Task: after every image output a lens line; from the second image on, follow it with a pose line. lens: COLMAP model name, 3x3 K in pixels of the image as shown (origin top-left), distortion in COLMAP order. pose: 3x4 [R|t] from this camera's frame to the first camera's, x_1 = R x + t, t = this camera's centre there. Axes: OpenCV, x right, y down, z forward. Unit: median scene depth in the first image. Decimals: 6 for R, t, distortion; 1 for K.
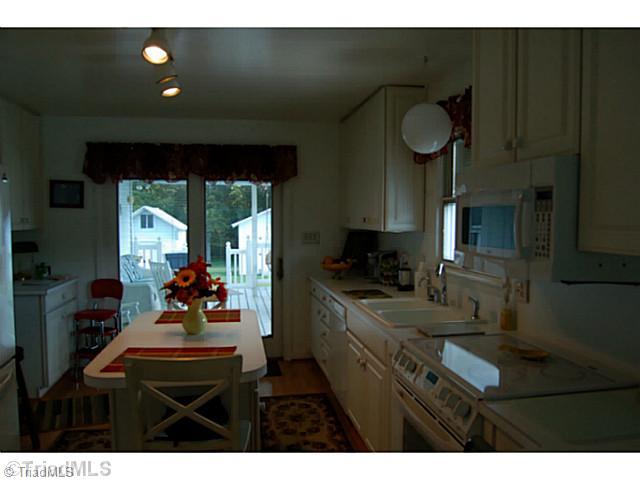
lens RADIAL K [[500.8, 0, 321.7], [0, 500.8, 246.7], [0, 0, 1]] dist [-0.066414, 0.008878]
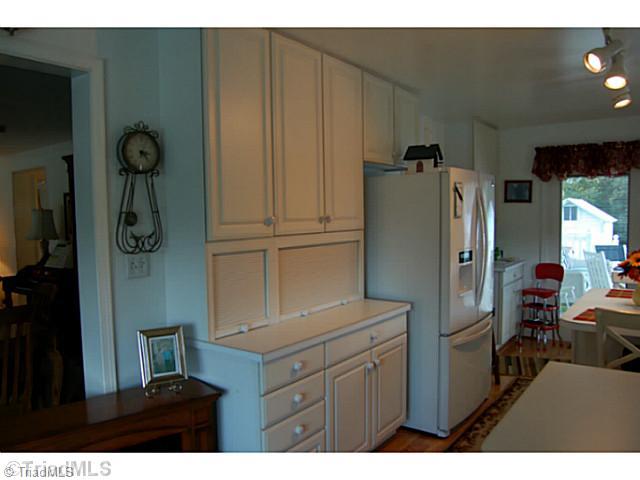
lens RADIAL K [[500.8, 0, 321.7], [0, 500.8, 246.7], [0, 0, 1]] dist [-0.066414, 0.008878]
pose [[0.698788, 0.037766, -0.714331, 0.021347], [-0.026285, 0.999287, 0.027118, 0.008586], [0.714846, -0.000174, 0.699282, -0.201858]]
